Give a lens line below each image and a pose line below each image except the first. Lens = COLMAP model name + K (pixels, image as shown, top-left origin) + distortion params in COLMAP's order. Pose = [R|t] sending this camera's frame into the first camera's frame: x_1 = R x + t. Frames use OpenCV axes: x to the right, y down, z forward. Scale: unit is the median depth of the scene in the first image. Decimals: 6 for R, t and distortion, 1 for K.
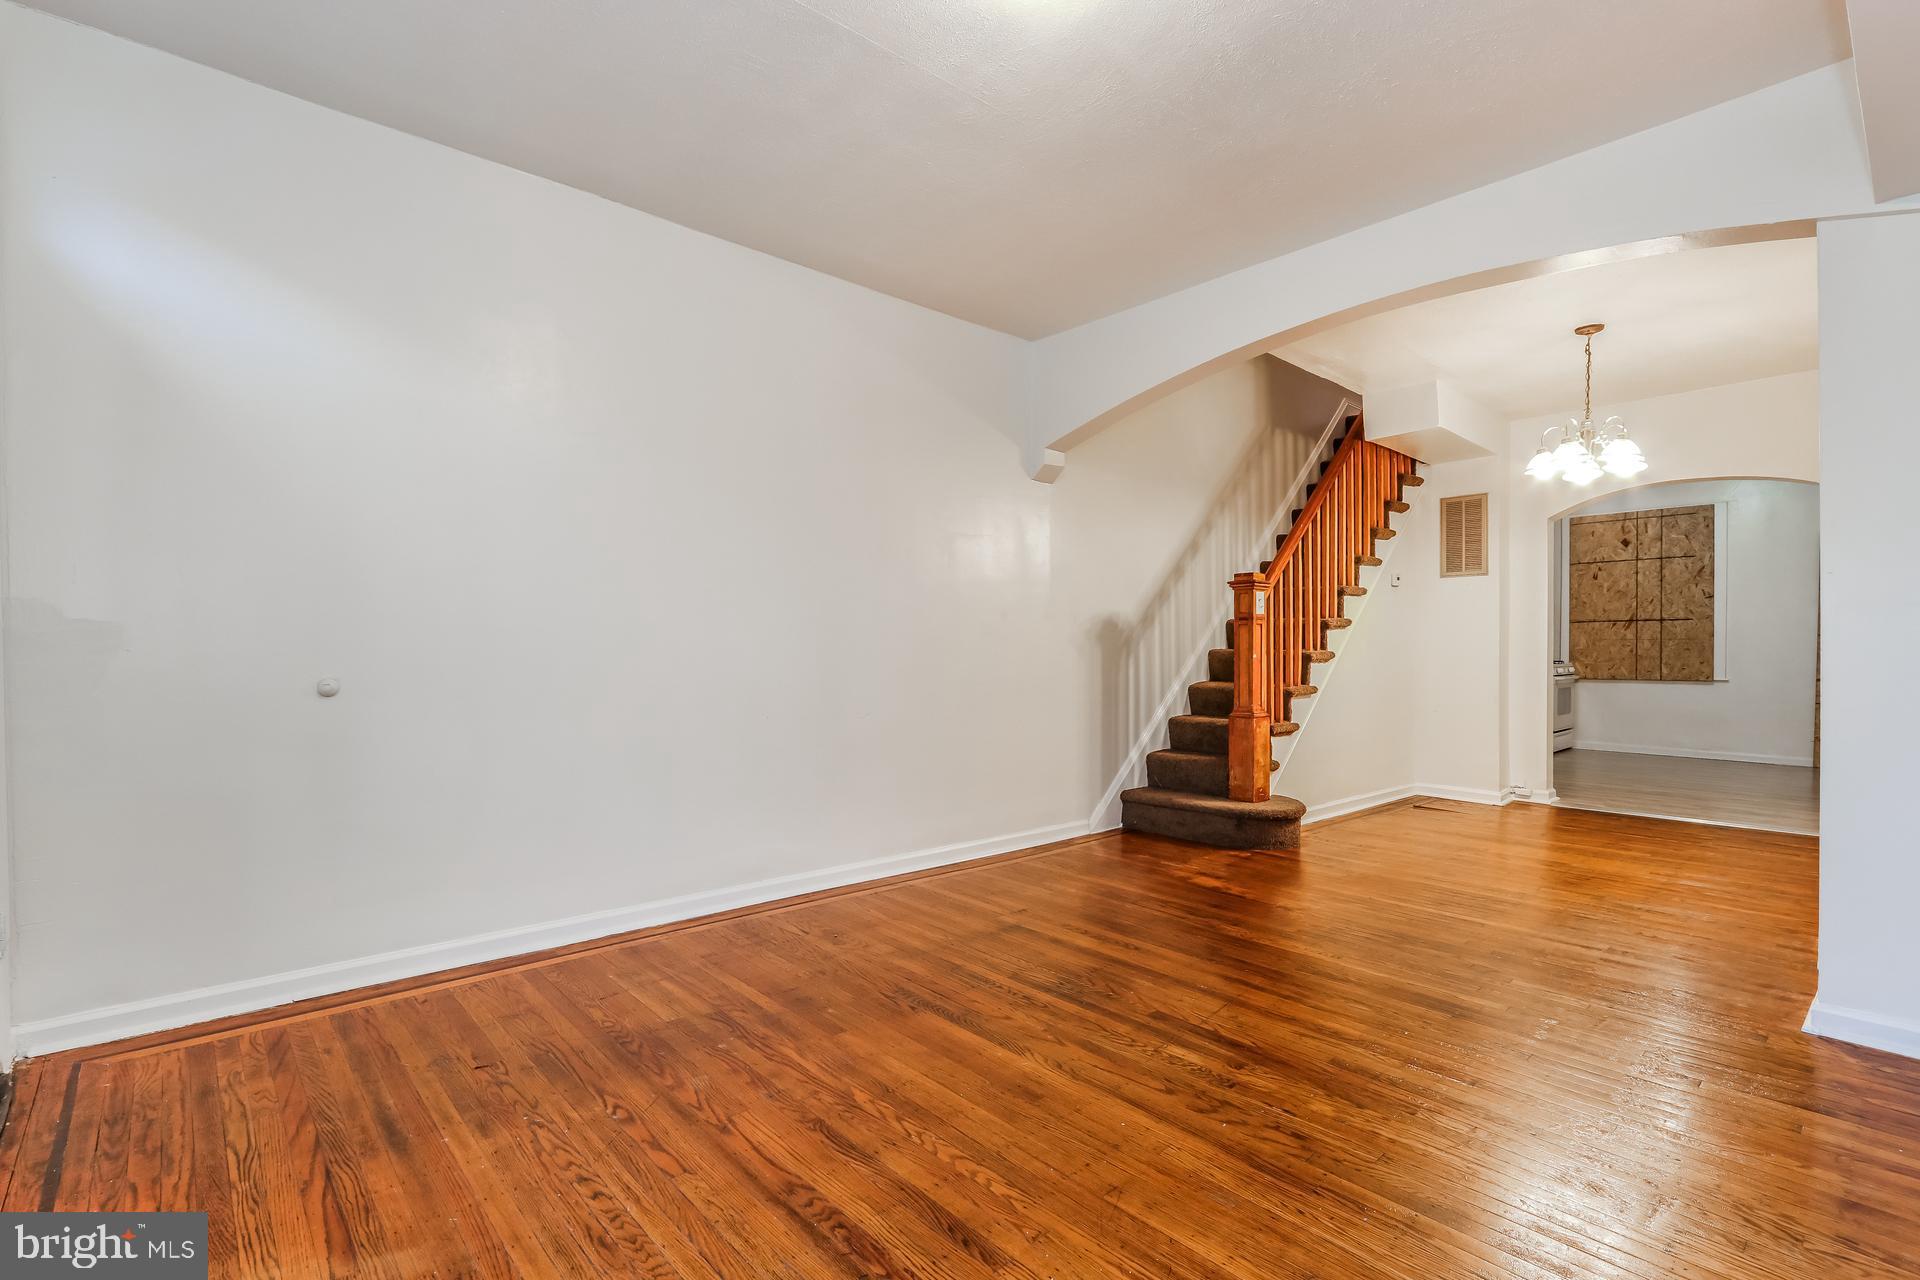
lens RADIAL K [[891.4, 0, 965.4], [0, 891.4, 645.4], [0, 0, 1]] dist [-0.005869, -0.000768]
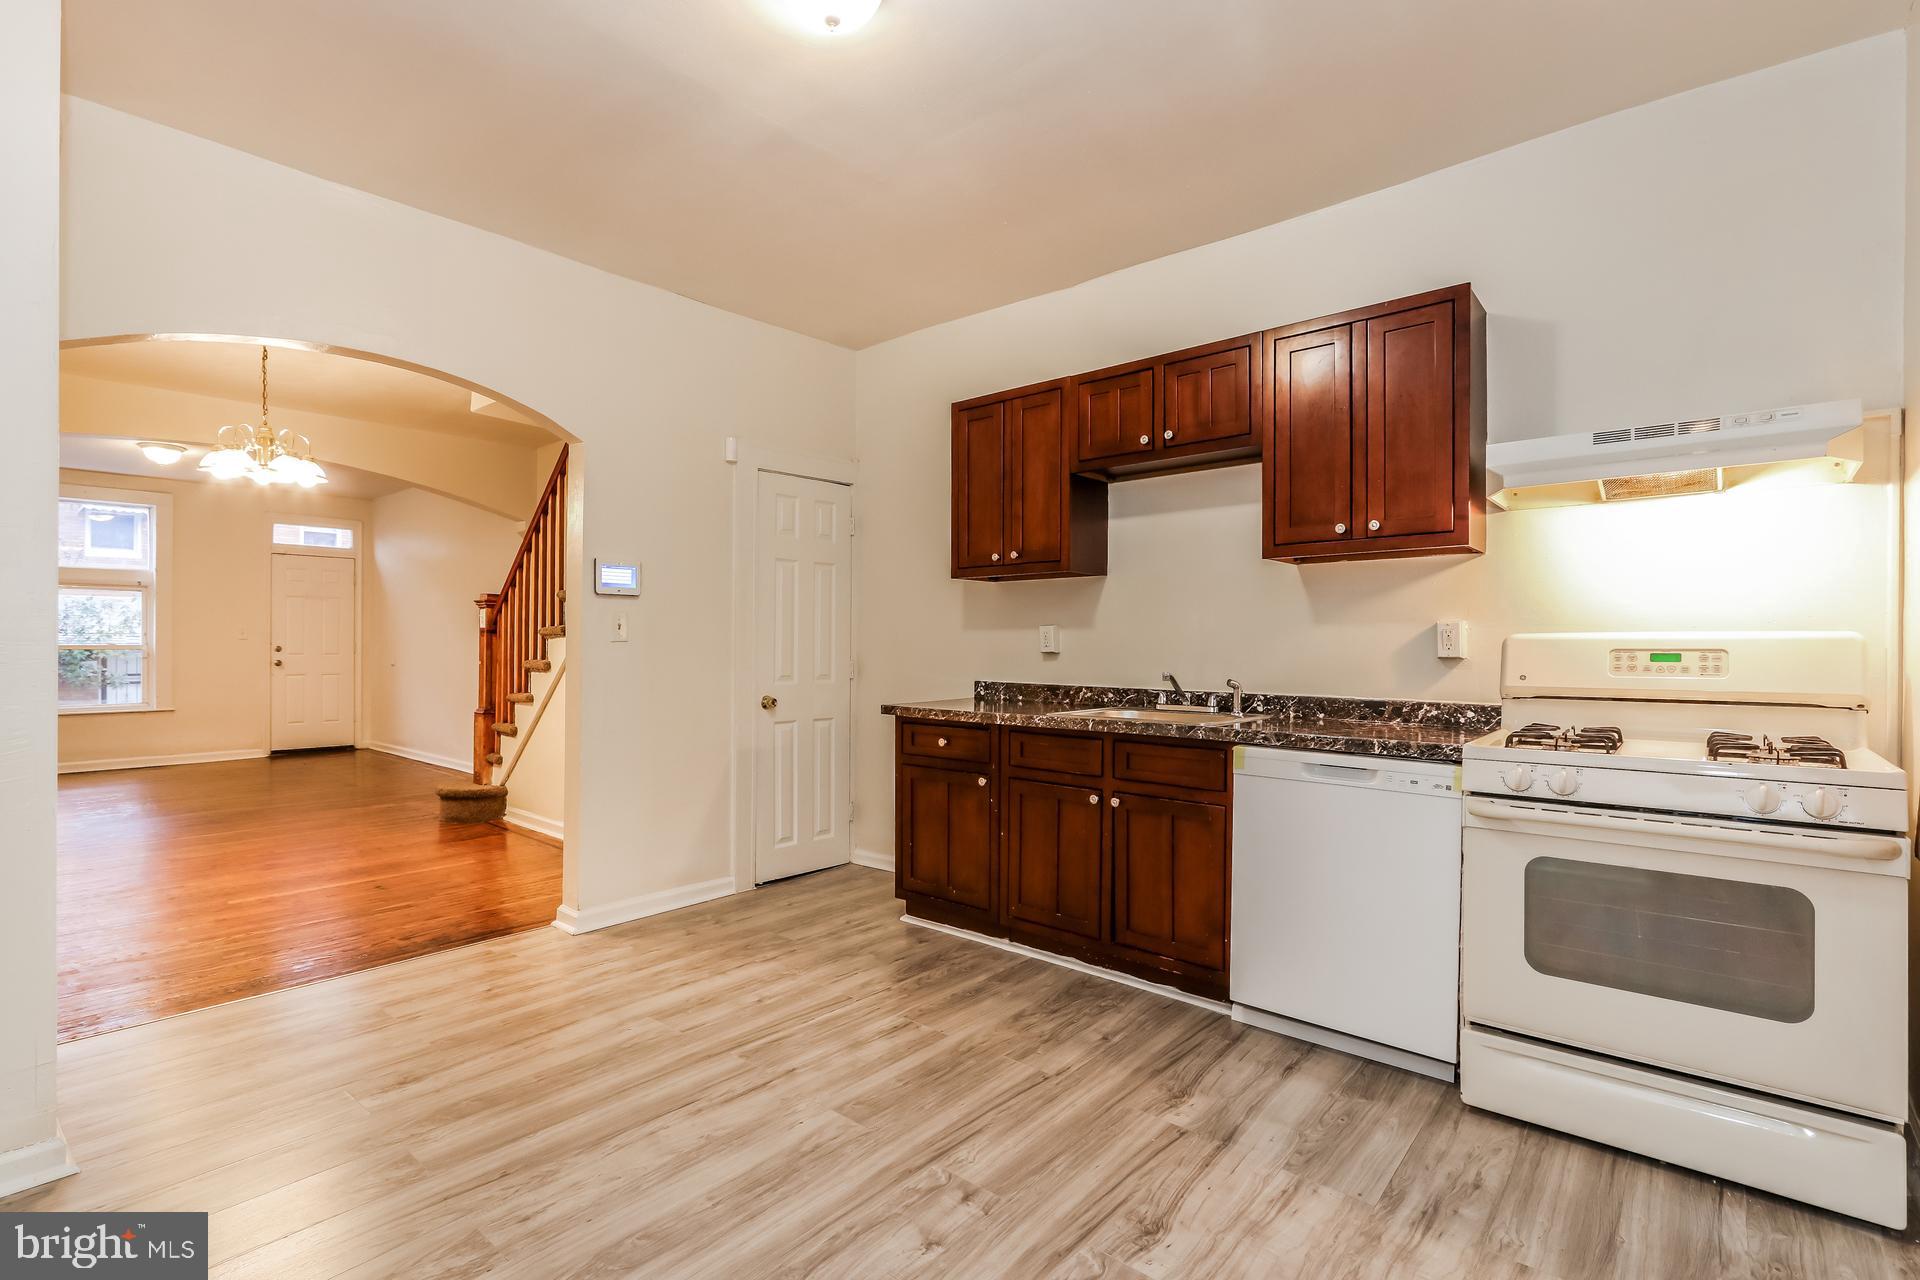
lens RADIAL K [[891.4, 0, 956.0], [0, 891.4, 645.1], [0, 0, 1]] dist [-0.005869, -0.000768]
pose [[0.126967, 0.001754, -0.991905, 1.986144], [-0.001739, 0.999997, 0.001546, -0.019027], [0.991905, 0.001529, 0.126970, 1.844370]]
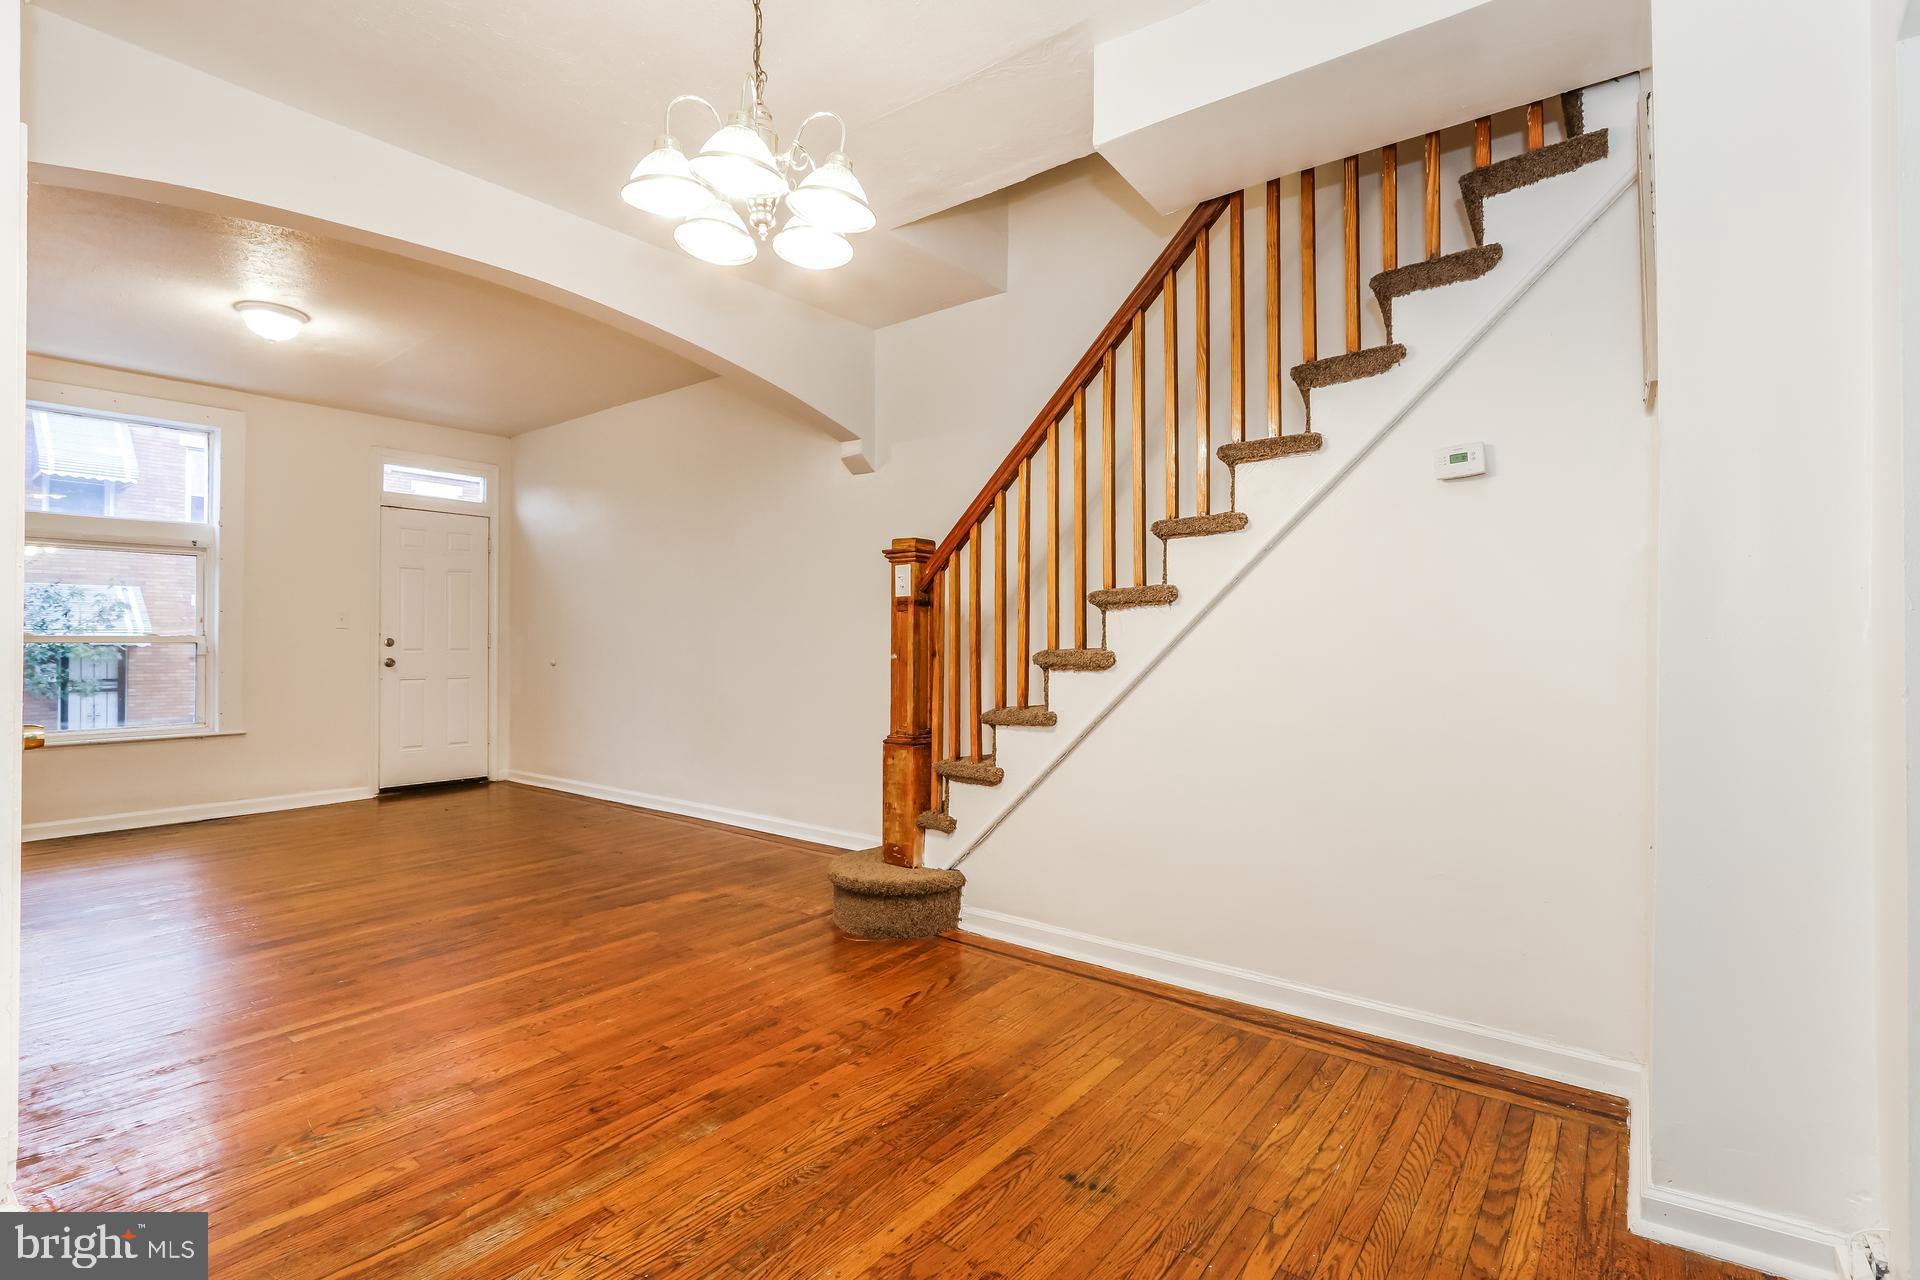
lens RADIAL K [[891.4, 0, 968.7], [0, 891.4, 631.8], [0, 0, 1]] dist [-0.005869, -0.000768]
pose [[0.183380, -0.010183, -0.982989, 1.266545], [0.004762, 0.999944, -0.009470, -0.001401], [0.983031, -0.002945, 0.183418, 1.140533]]
